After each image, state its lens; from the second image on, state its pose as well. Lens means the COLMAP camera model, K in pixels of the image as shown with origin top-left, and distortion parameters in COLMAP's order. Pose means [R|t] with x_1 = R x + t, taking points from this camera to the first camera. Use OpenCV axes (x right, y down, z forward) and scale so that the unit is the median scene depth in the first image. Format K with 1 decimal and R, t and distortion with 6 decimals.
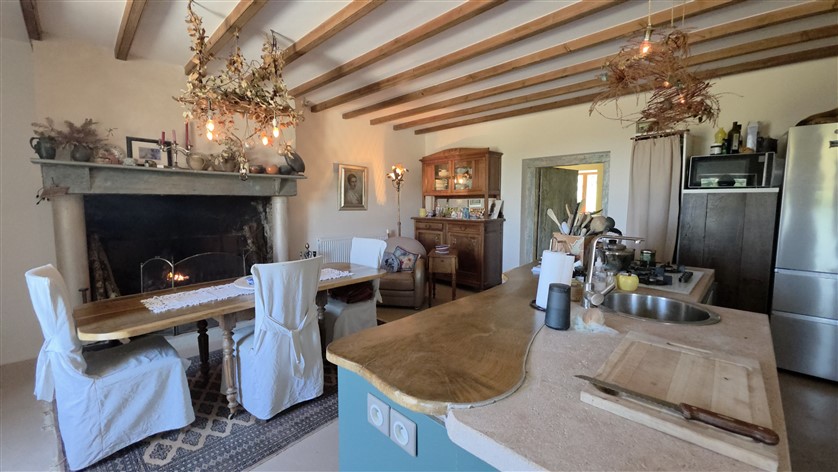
lens RADIAL K [[334.0, 0, 420.1], [0, 334.0, 232.6], [0, 0, 1]] dist [-0.010997, -0.002387]
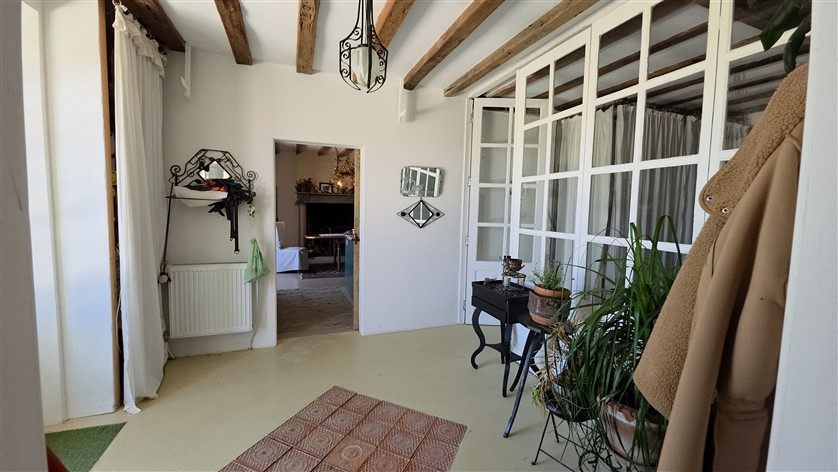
lens RADIAL K [[334.0, 0, 417.7], [0, 334.0, 233.8], [0, 0, 1]] dist [-0.010997, -0.002387]
pose [[0.899669, 0.042303, -0.434519, 1.186215], [-0.055465, 0.998305, -0.017649, 0.158454], [0.433035, 0.039978, 0.900490, -1.253847]]
